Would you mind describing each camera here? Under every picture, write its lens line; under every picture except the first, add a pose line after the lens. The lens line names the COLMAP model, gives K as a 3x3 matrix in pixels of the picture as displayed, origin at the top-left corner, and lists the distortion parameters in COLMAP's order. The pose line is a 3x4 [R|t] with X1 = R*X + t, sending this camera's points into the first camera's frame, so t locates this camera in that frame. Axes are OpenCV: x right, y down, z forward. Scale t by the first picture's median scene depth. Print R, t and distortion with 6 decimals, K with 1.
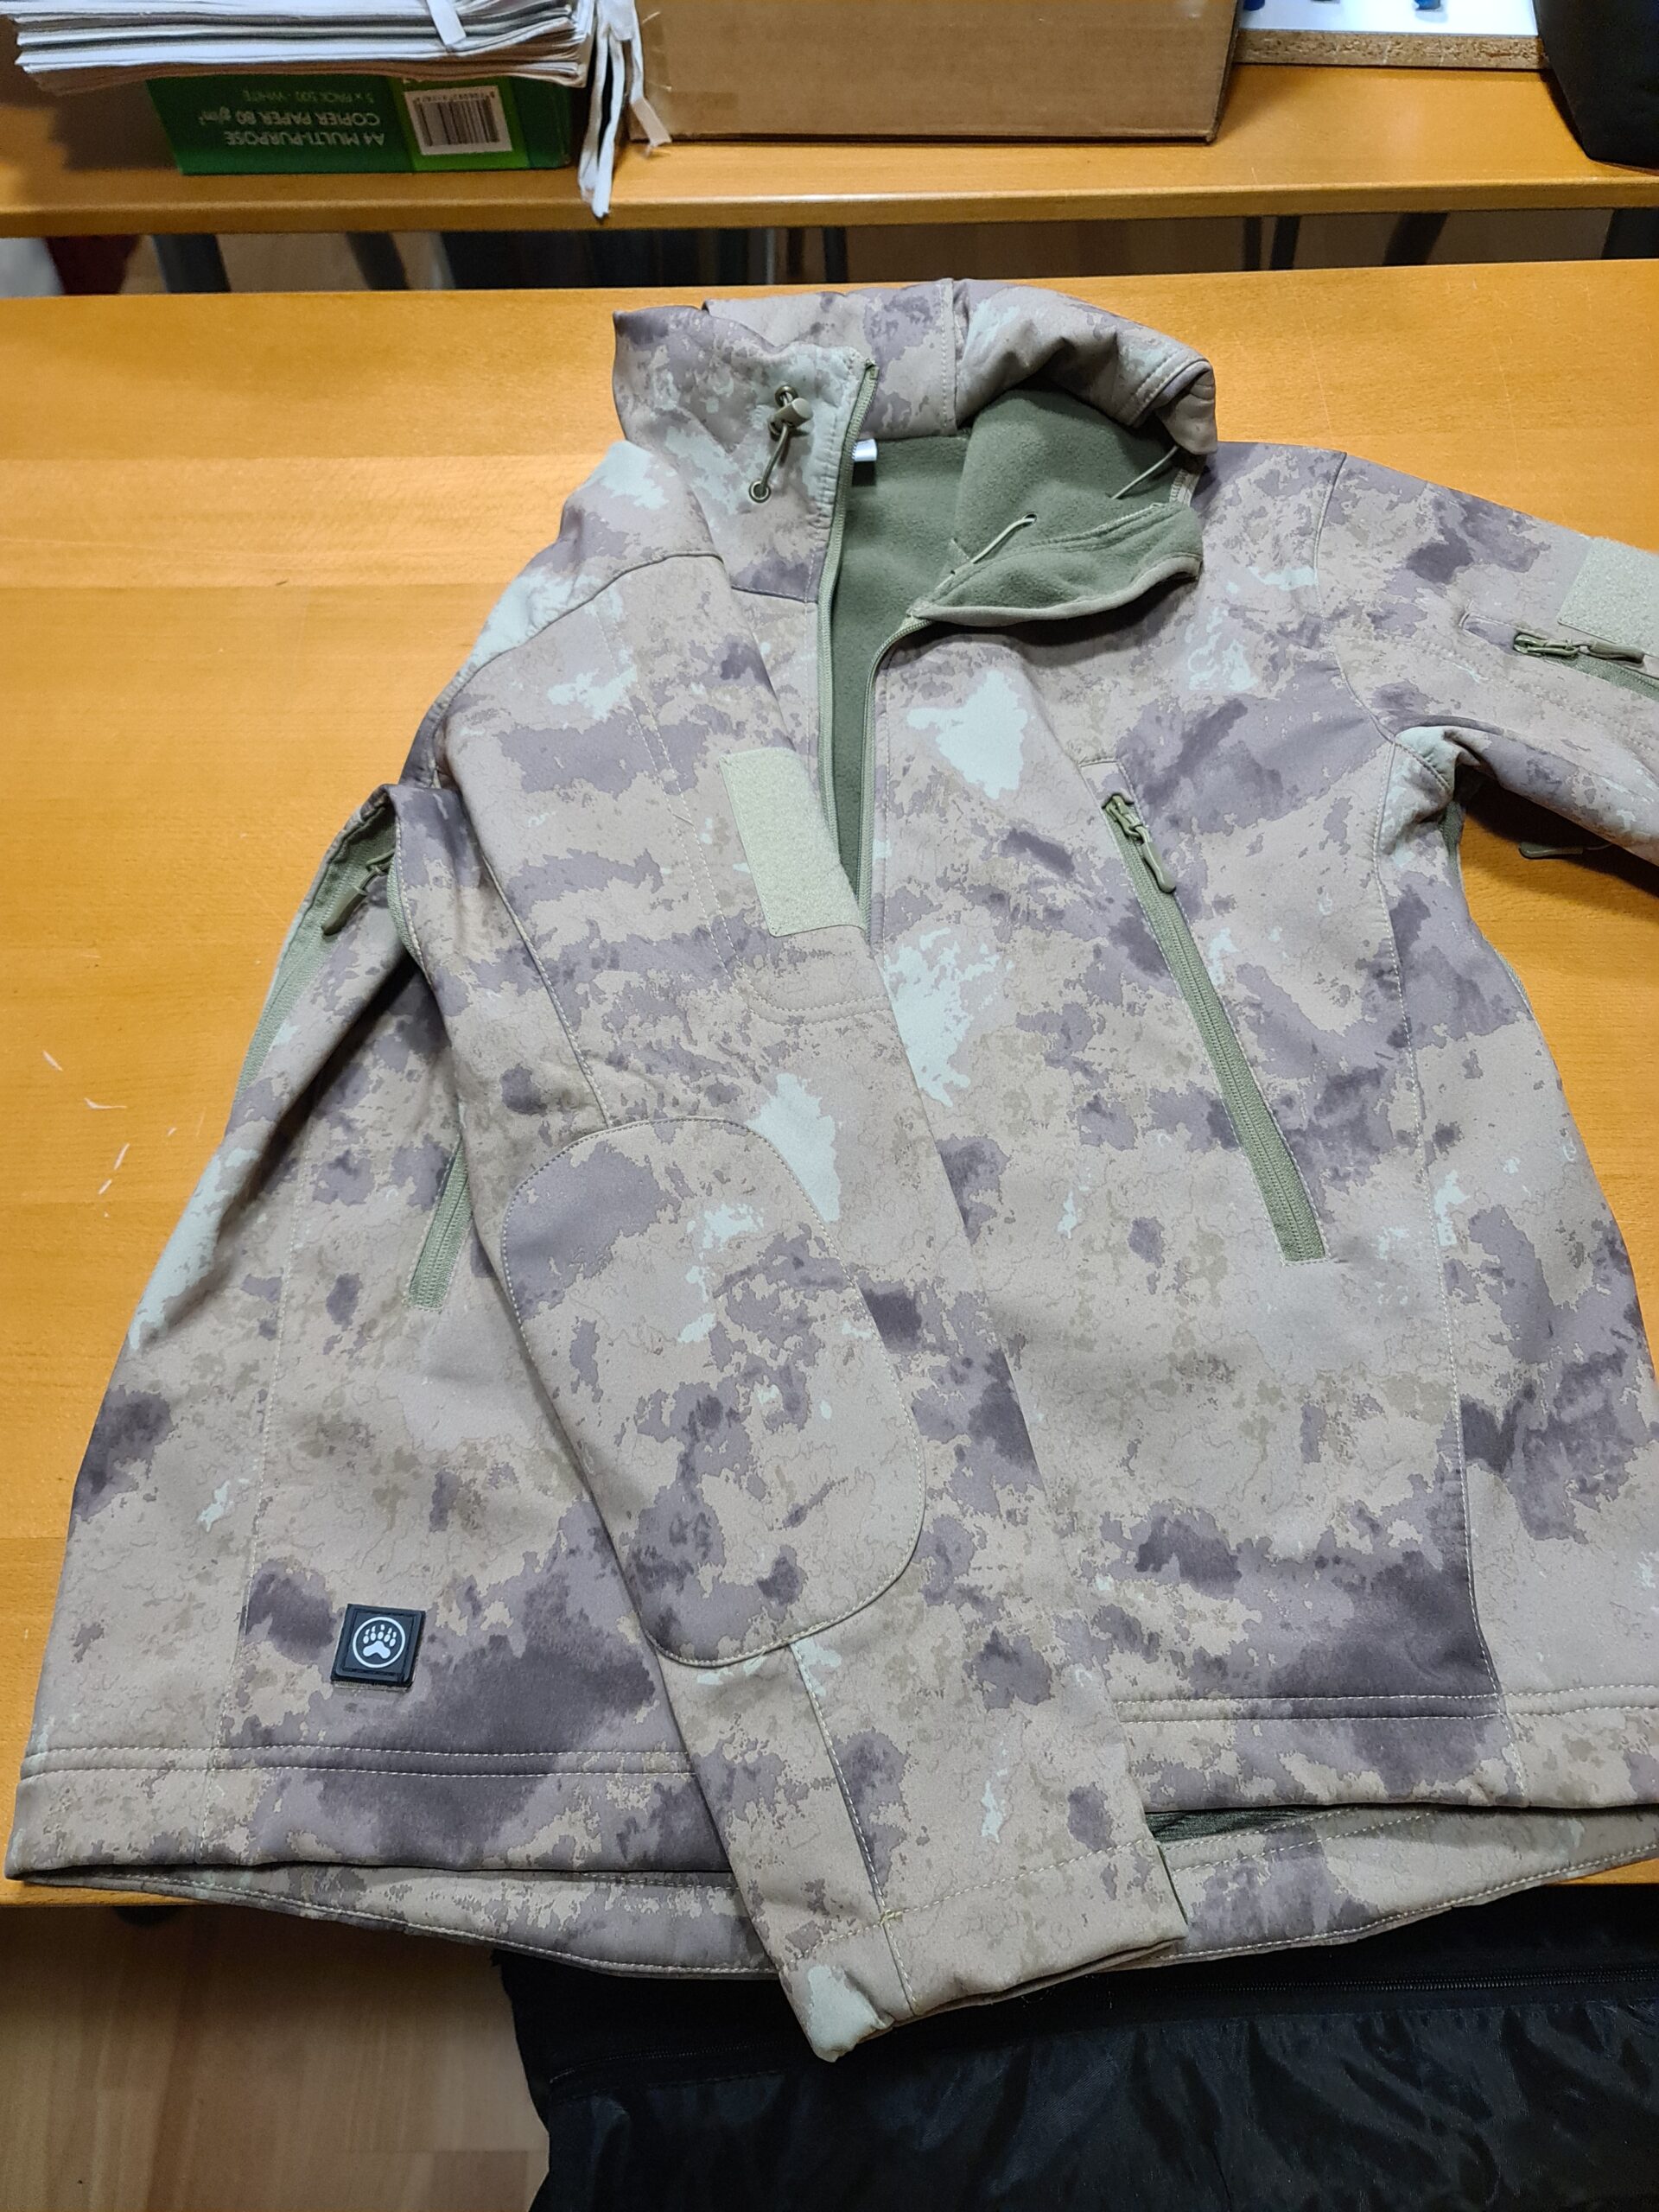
lens RADIAL K [[1597.0, 0, 828.8], [0, 1597.0, 1030.3], [0, 0, 1]] dist [0.000765, 0.177739]
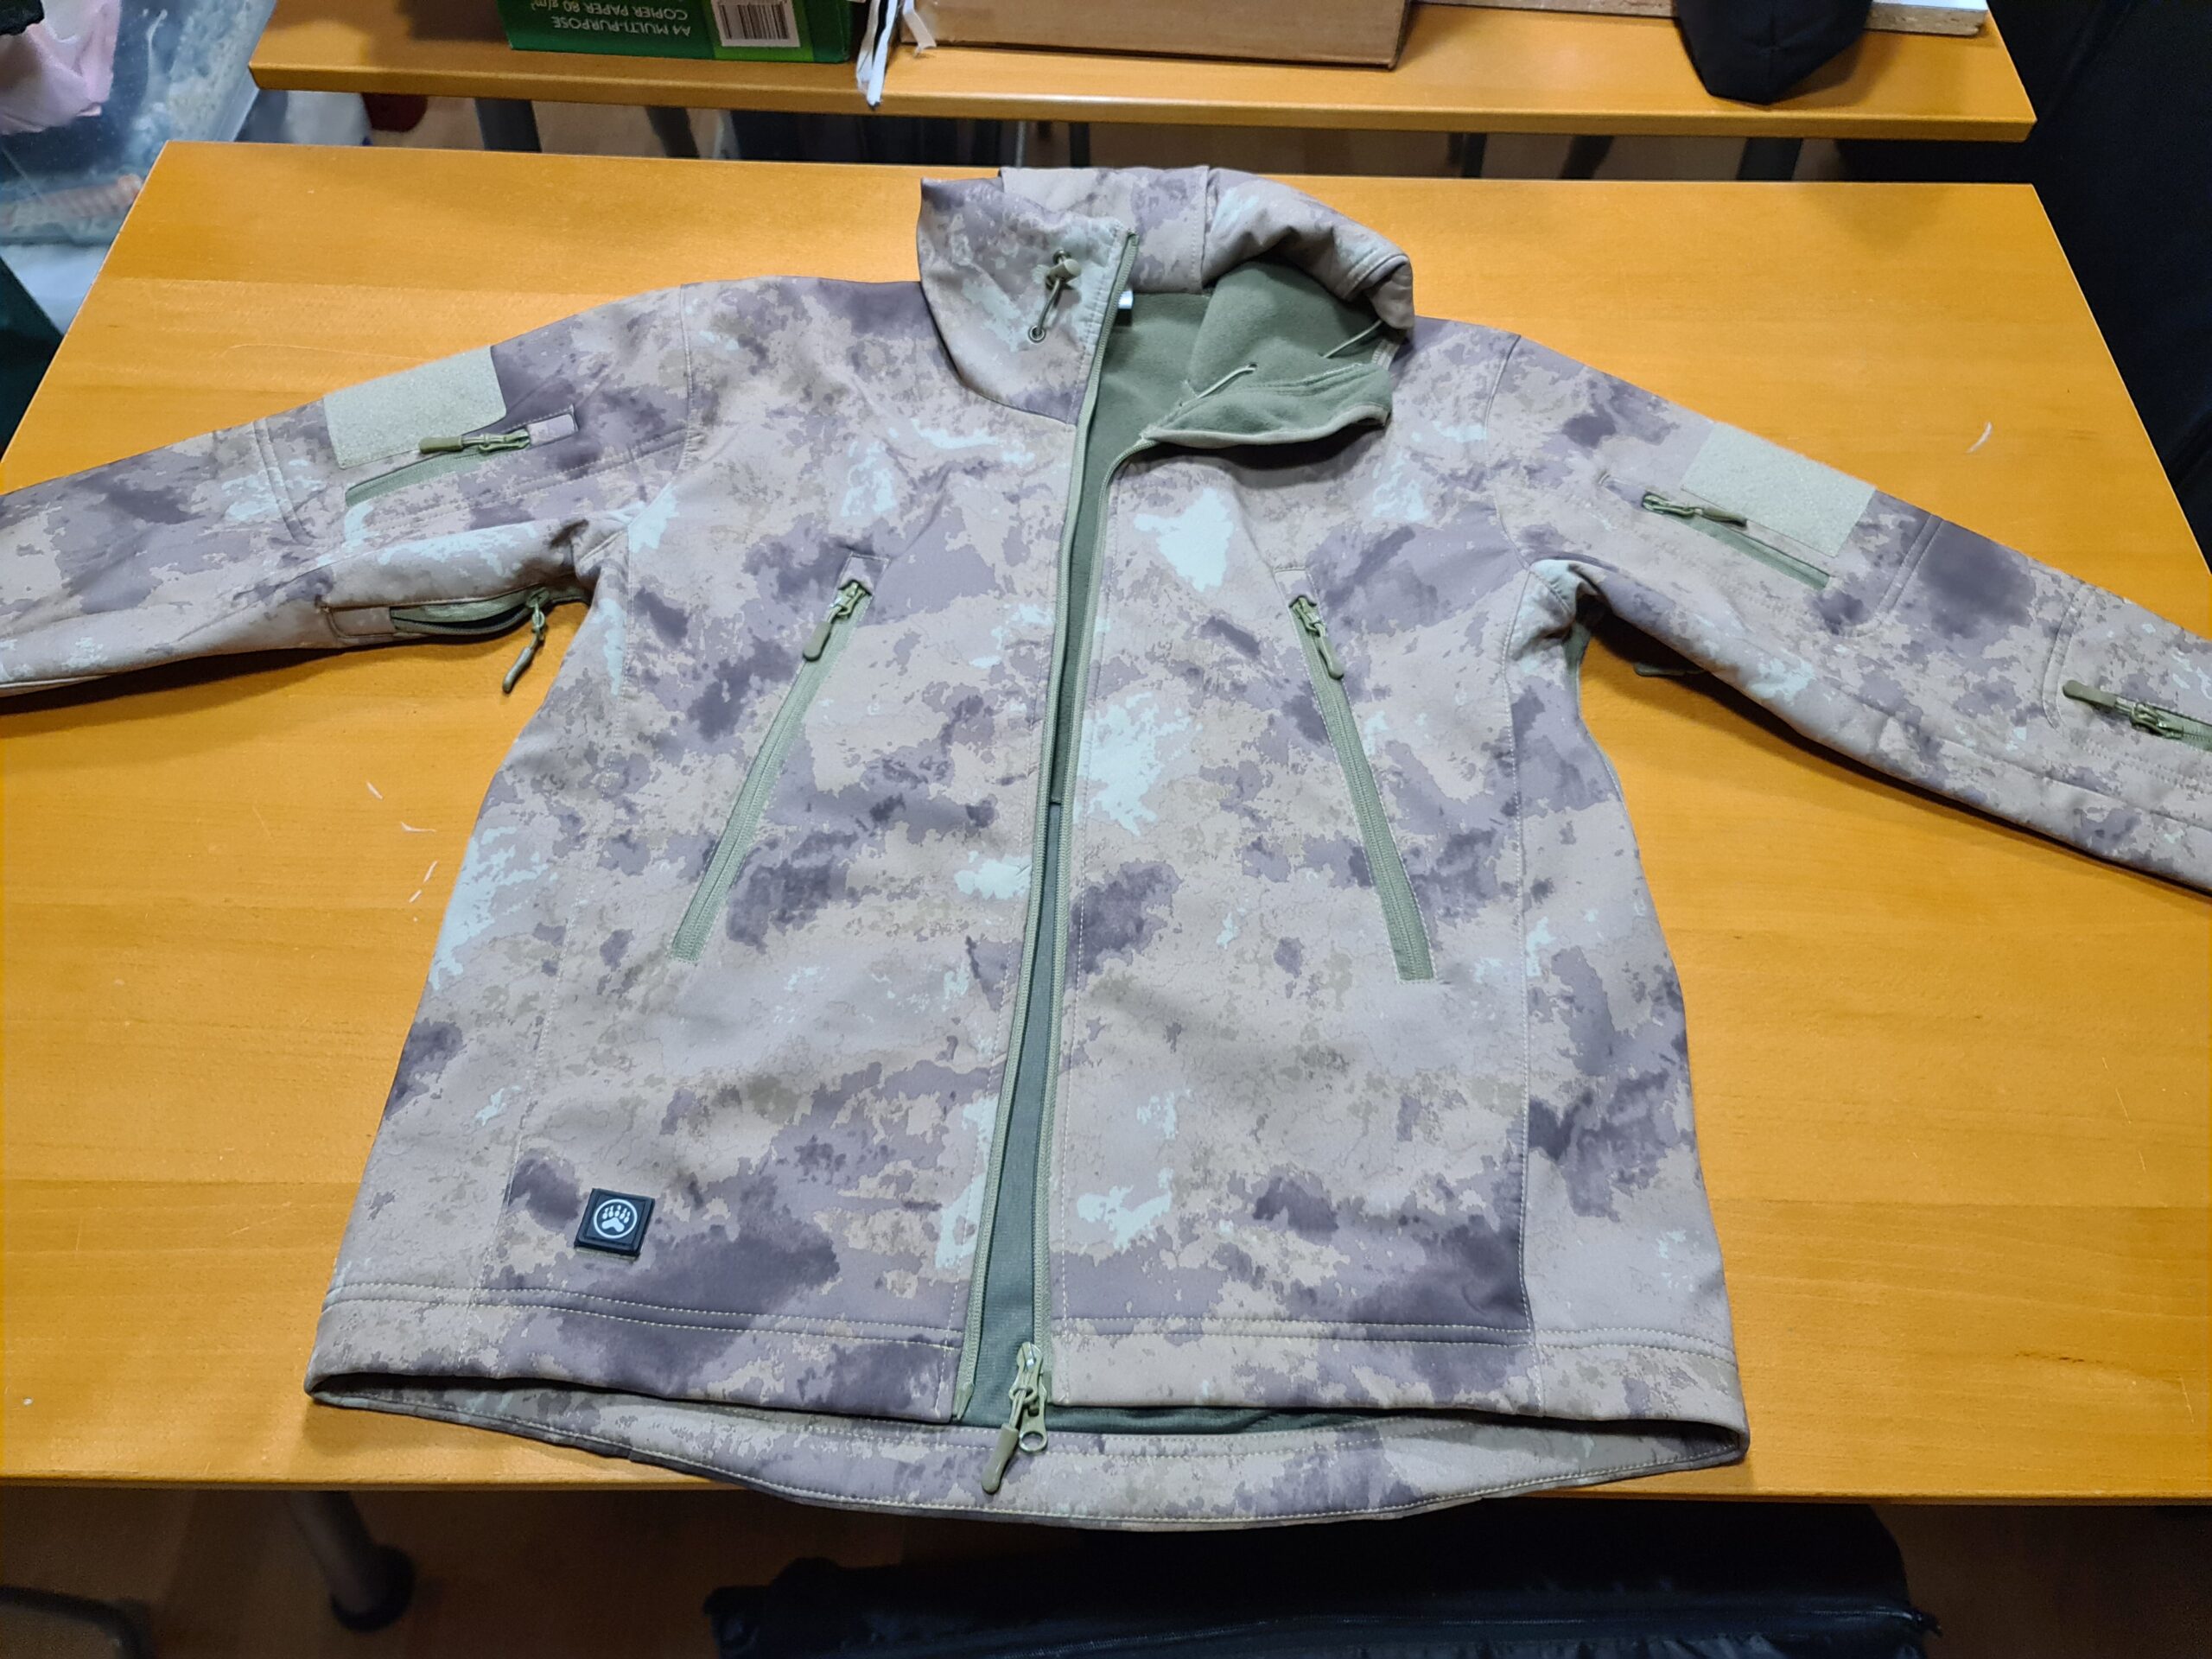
lens RADIAL K [[1624.4, 0, 1238.2], [0, 1624.4, 826.4], [0, 0, 1]] dist [0.059393, -0.000467]
pose [[0.997253, 0.070364, 0.023117, 0.121999], [-0.069343, 0.996694, -0.042339, 0.086482], [-0.026019, 0.040620, 0.998836, -0.235686]]
